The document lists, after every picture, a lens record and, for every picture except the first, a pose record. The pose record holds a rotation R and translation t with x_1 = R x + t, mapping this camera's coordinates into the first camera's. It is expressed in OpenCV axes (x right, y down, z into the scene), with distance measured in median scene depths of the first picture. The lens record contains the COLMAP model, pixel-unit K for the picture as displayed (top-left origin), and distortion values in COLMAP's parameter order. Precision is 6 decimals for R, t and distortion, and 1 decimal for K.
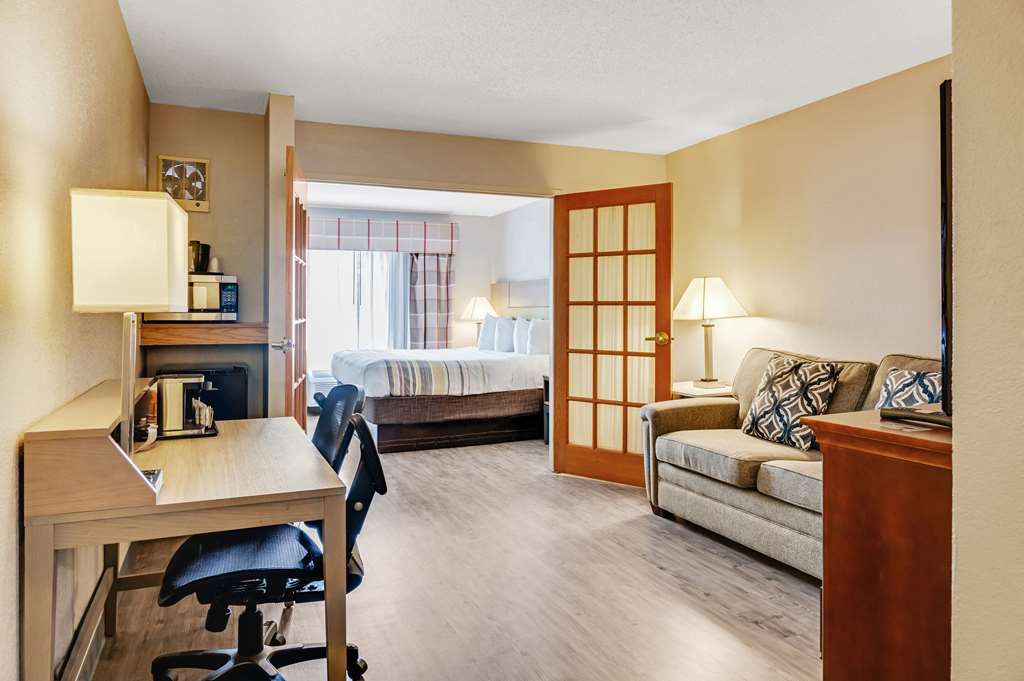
lens RADIAL K [[687.6, 0, 511.6], [0, 687.6, 312.1], [0, 0, 1]] dist [-0.001866, -0.001782]
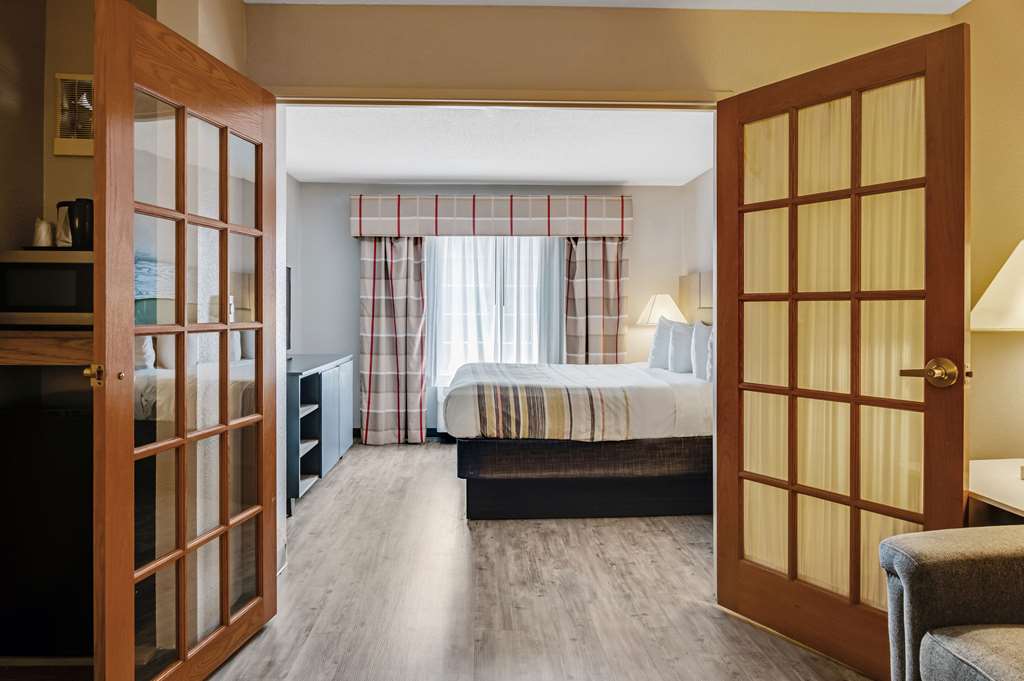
lens RADIAL K [[687.6, 0, 511.6], [0, 687.6, 312.1], [0, 0, 1]] dist [-0.001866, -0.001782]
pose [[0.937452, 0.000779, -0.348114, 0.099263], [-0.002524, 0.999986, -0.004559, 0.001515], [0.348106, 0.005152, 0.937441, 0.428284]]
